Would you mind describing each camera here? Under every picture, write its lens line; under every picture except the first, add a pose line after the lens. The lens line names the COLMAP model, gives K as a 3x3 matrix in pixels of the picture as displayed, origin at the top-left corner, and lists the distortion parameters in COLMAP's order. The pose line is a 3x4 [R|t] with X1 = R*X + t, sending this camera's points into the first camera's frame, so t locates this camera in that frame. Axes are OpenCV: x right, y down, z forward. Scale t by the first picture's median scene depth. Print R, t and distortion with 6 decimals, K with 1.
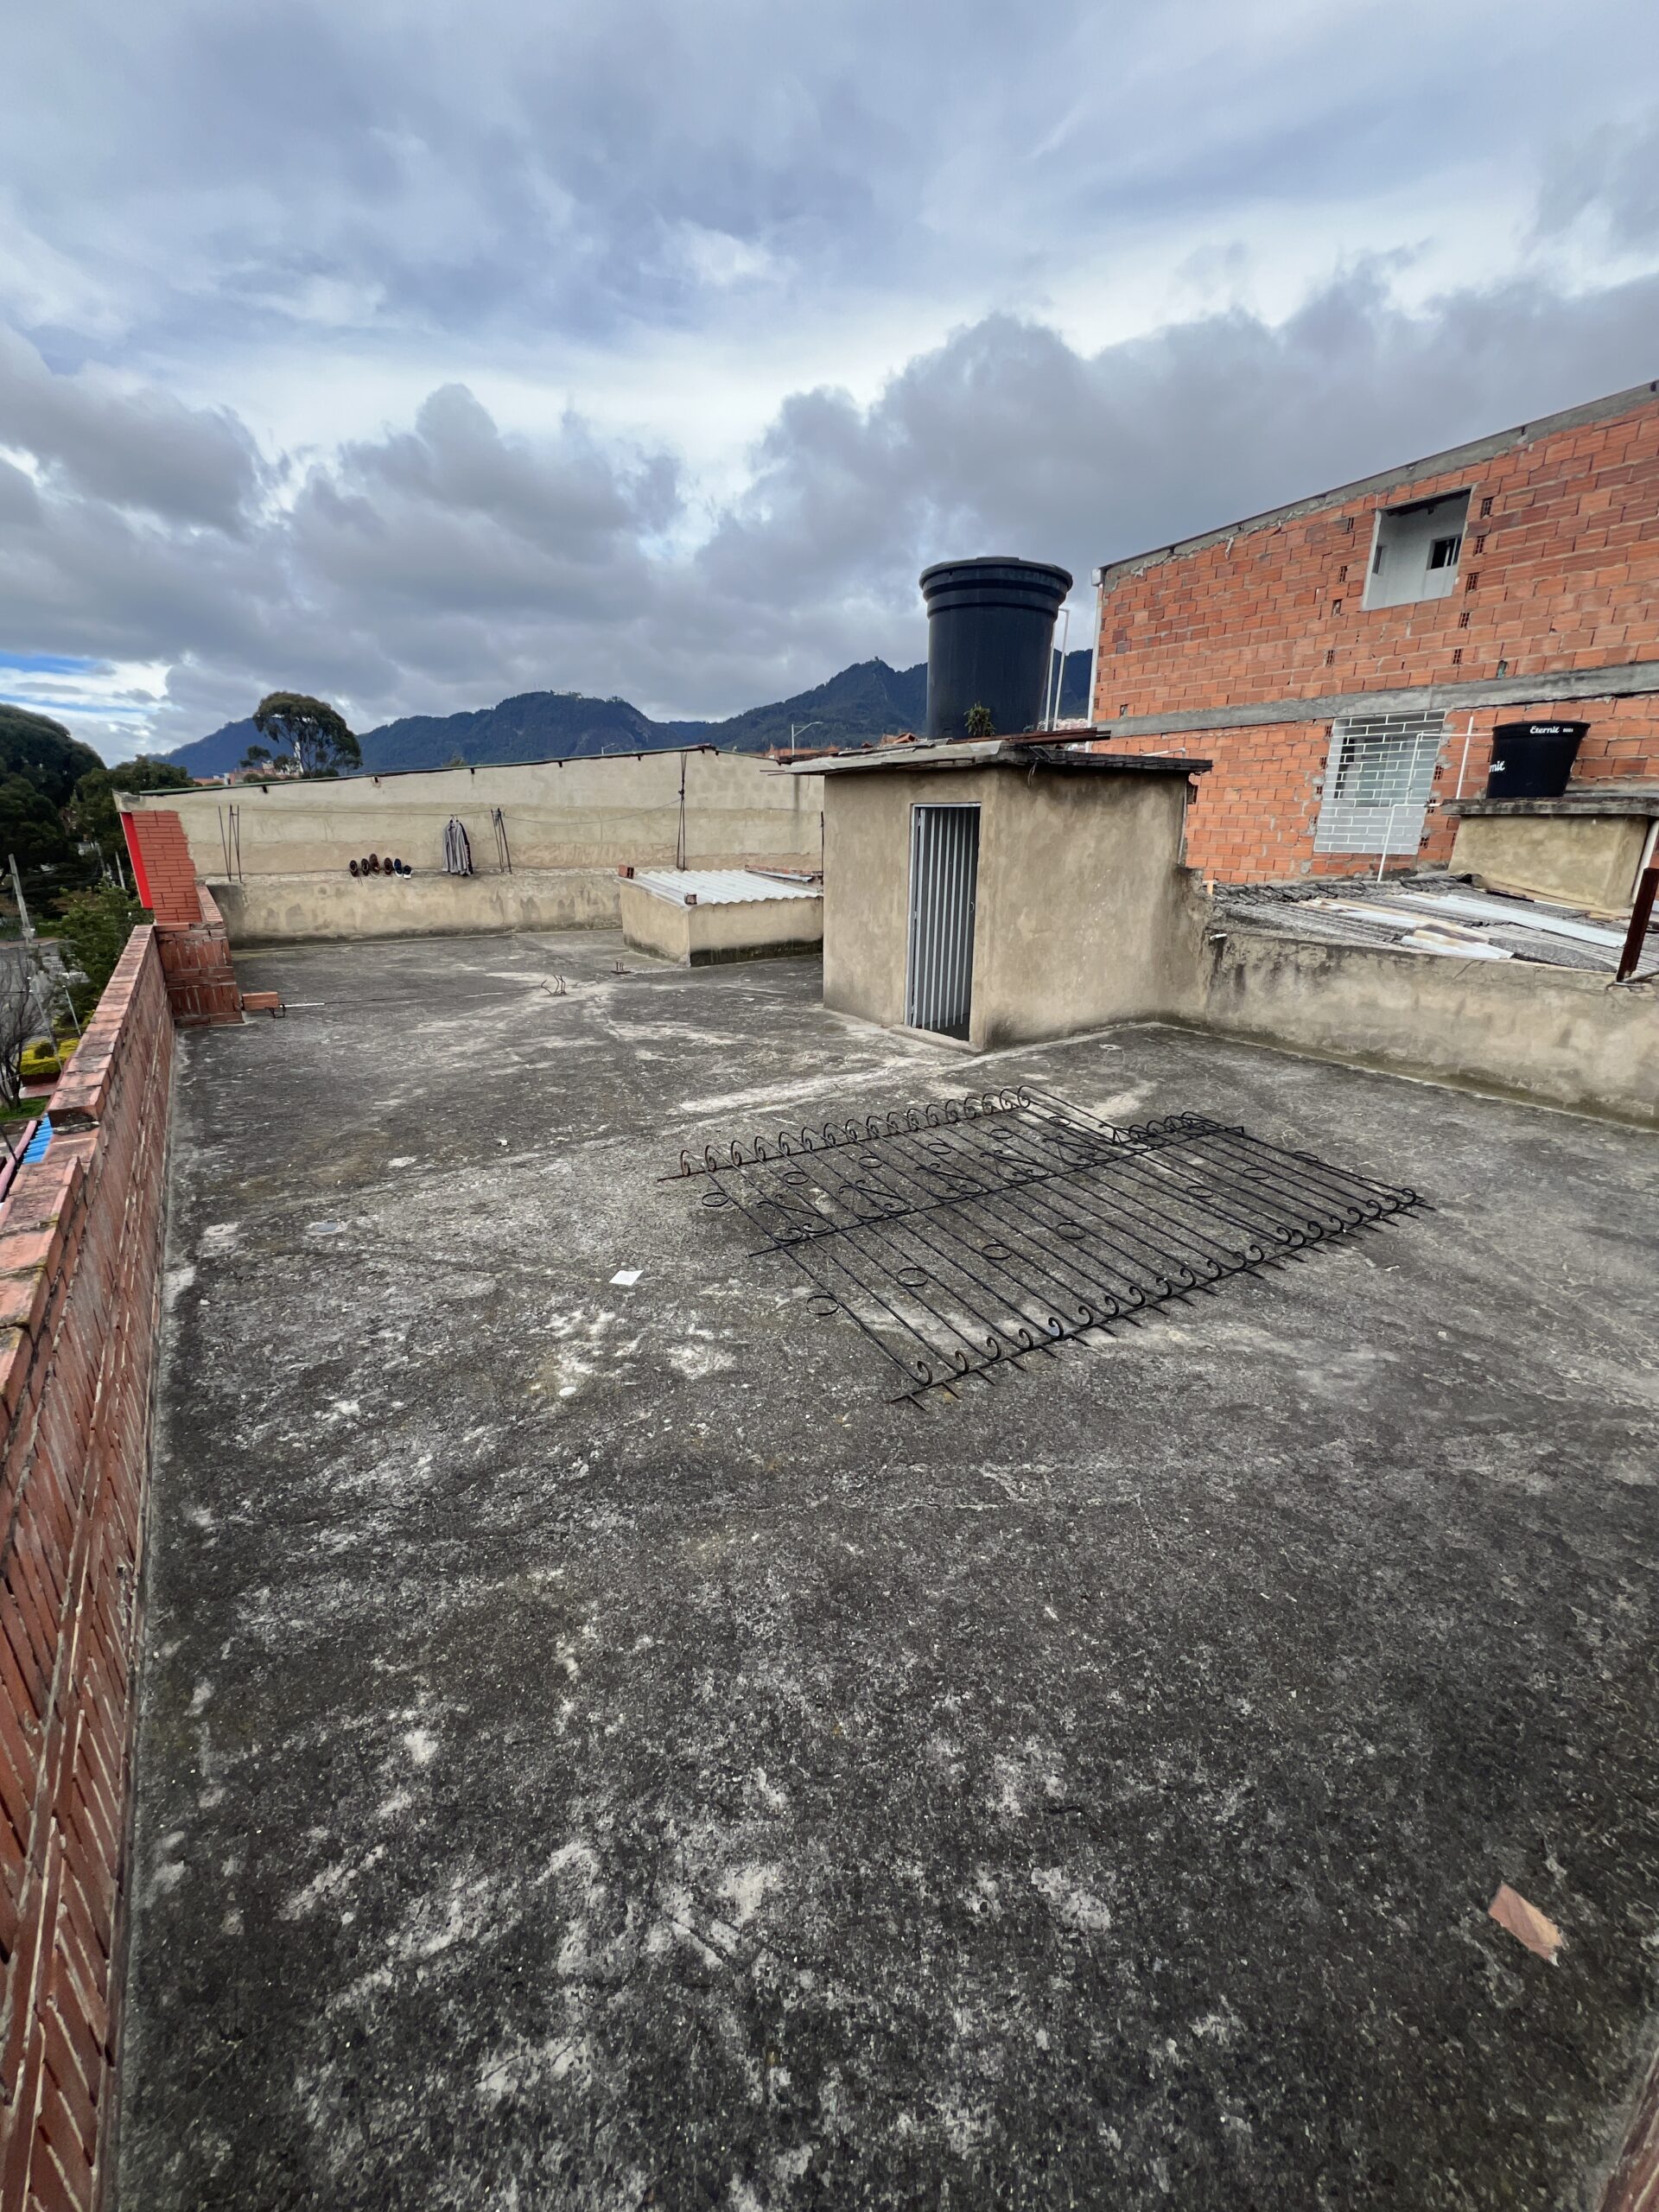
lens RADIAL K [[878.7, 0, 829.5], [0, 878.7, 1106.0], [0, 0, 1]] dist [-0.003425, -0.000026]
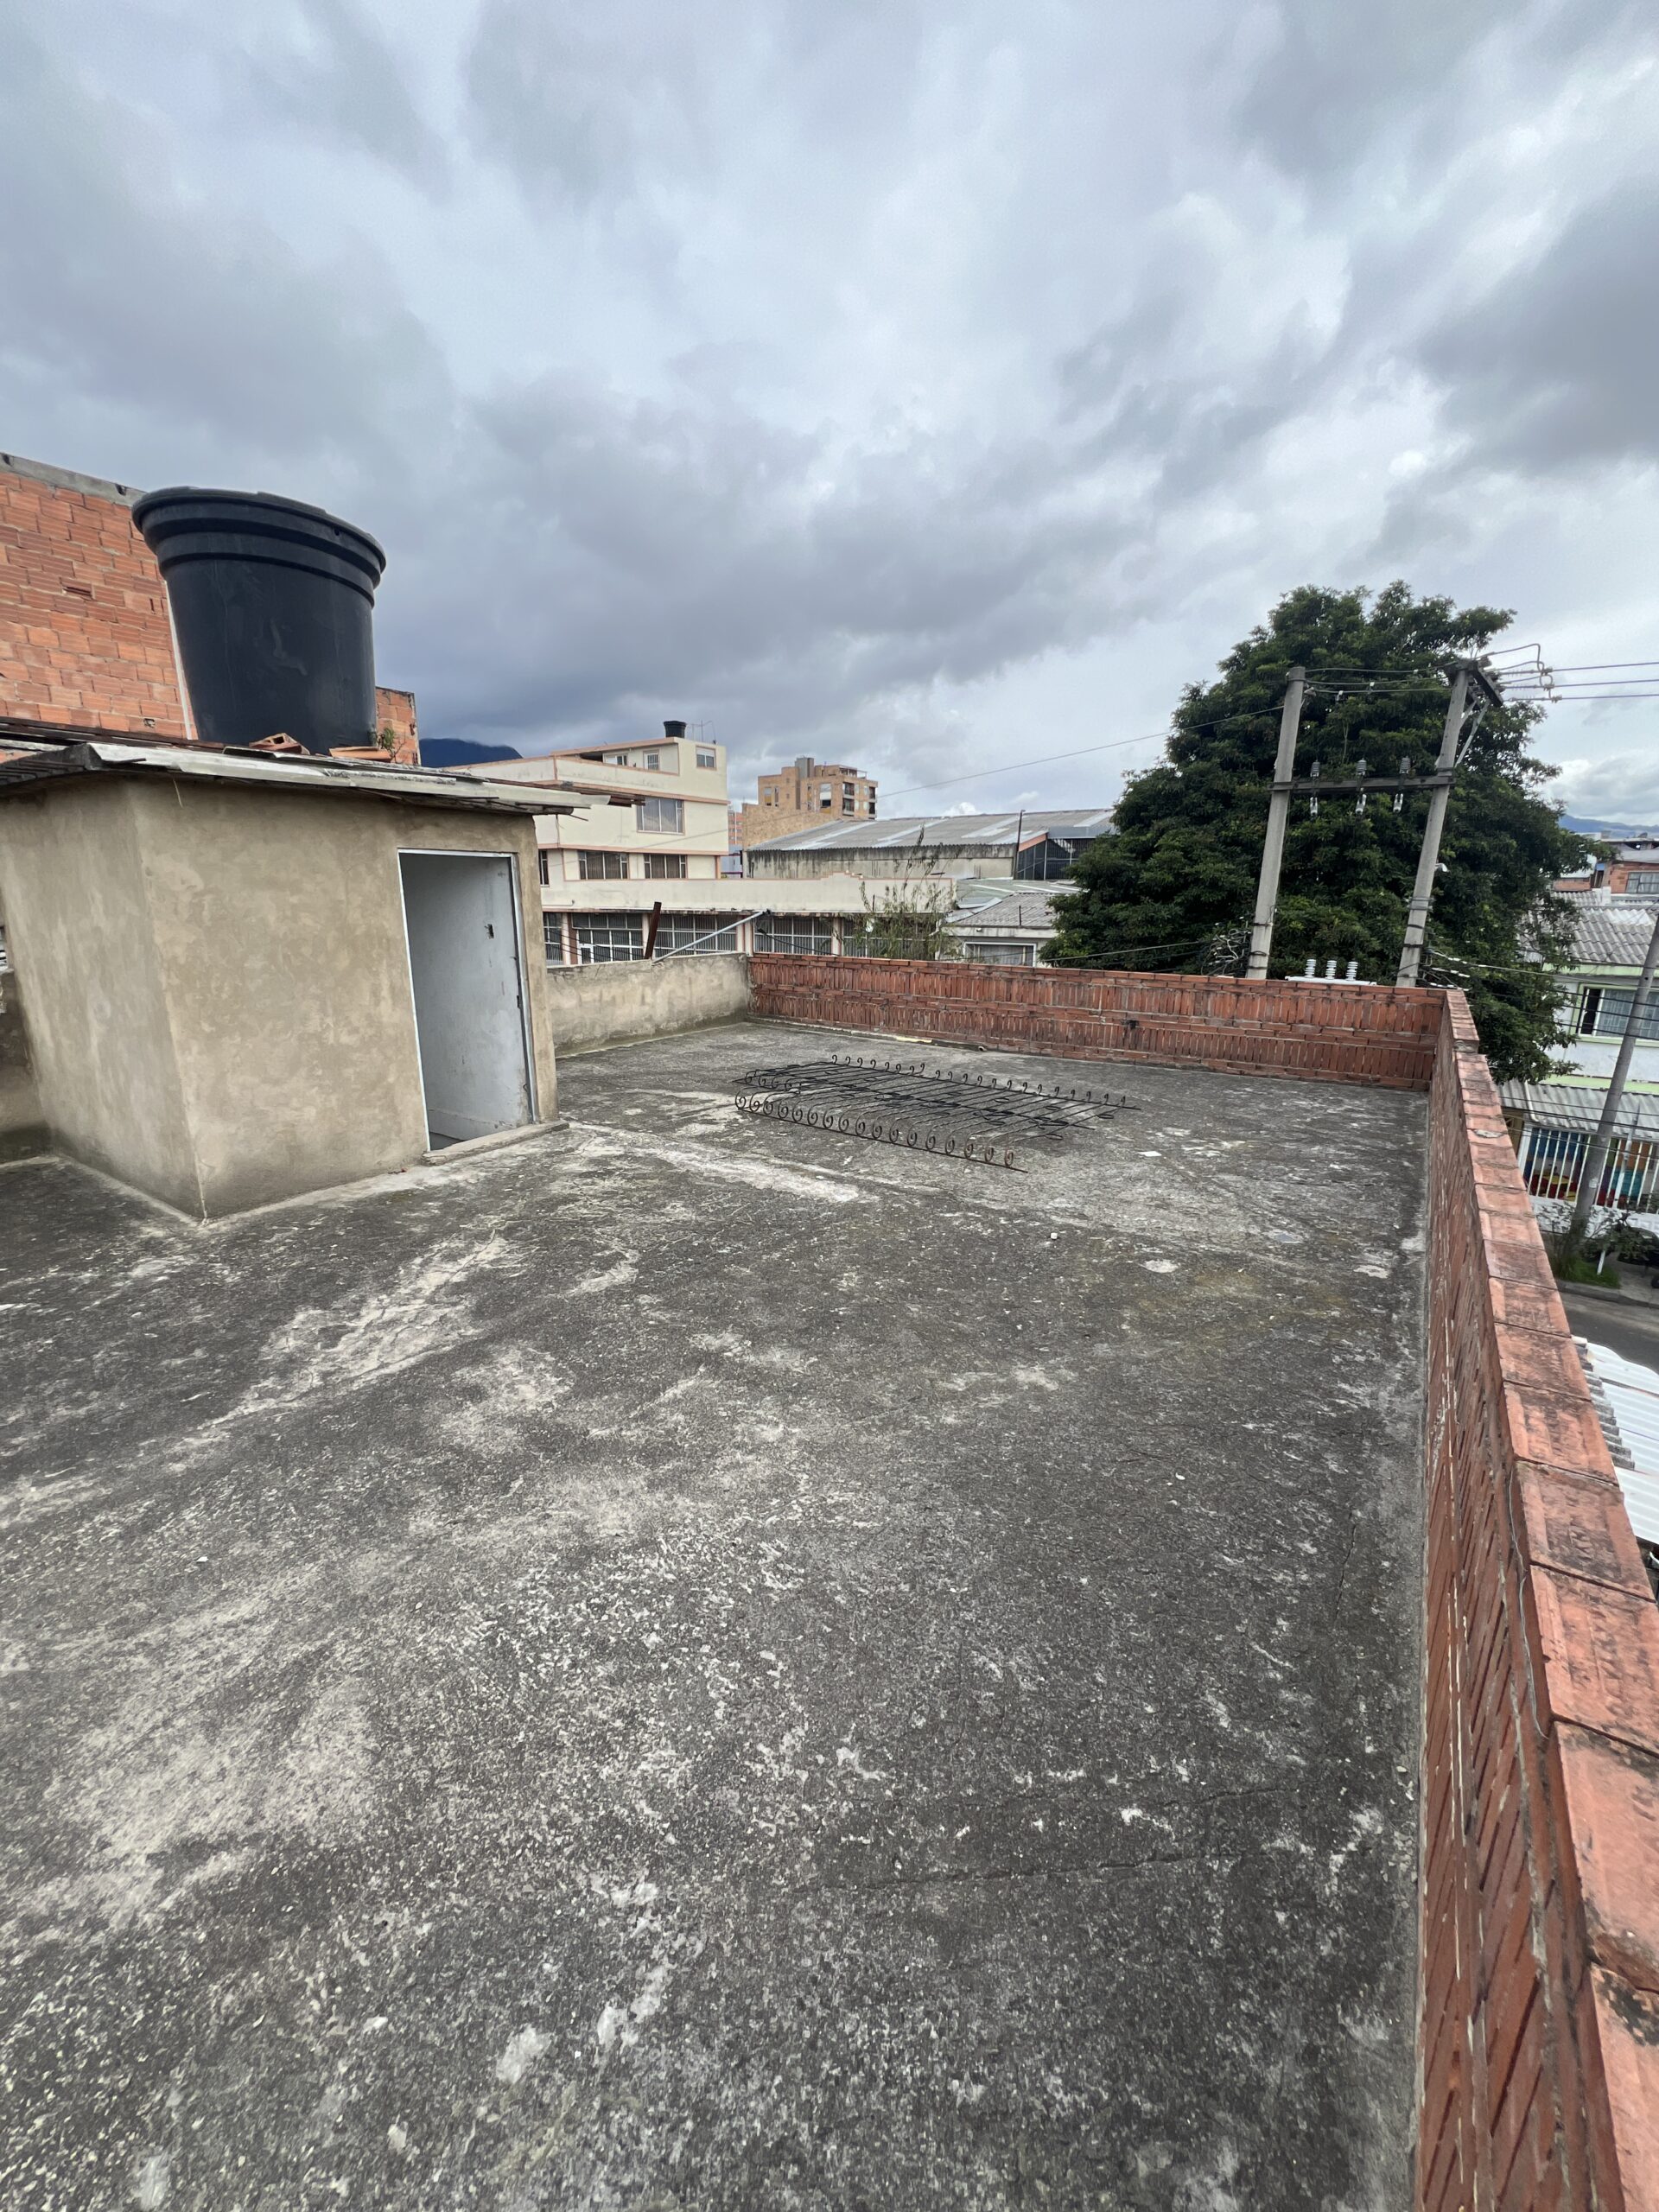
lens RADIAL K [[878.7, 0, 829.5], [0, 878.7, 1106.0], [0, 0, 1]] dist [-0.003425, -0.000026]
pose [[-0.366137, -0.233369, 0.900823, -0.978402], [0.278316, 0.896270, 0.345310, -0.411831], [-0.887966, 0.377145, -0.263207, 1.286380]]
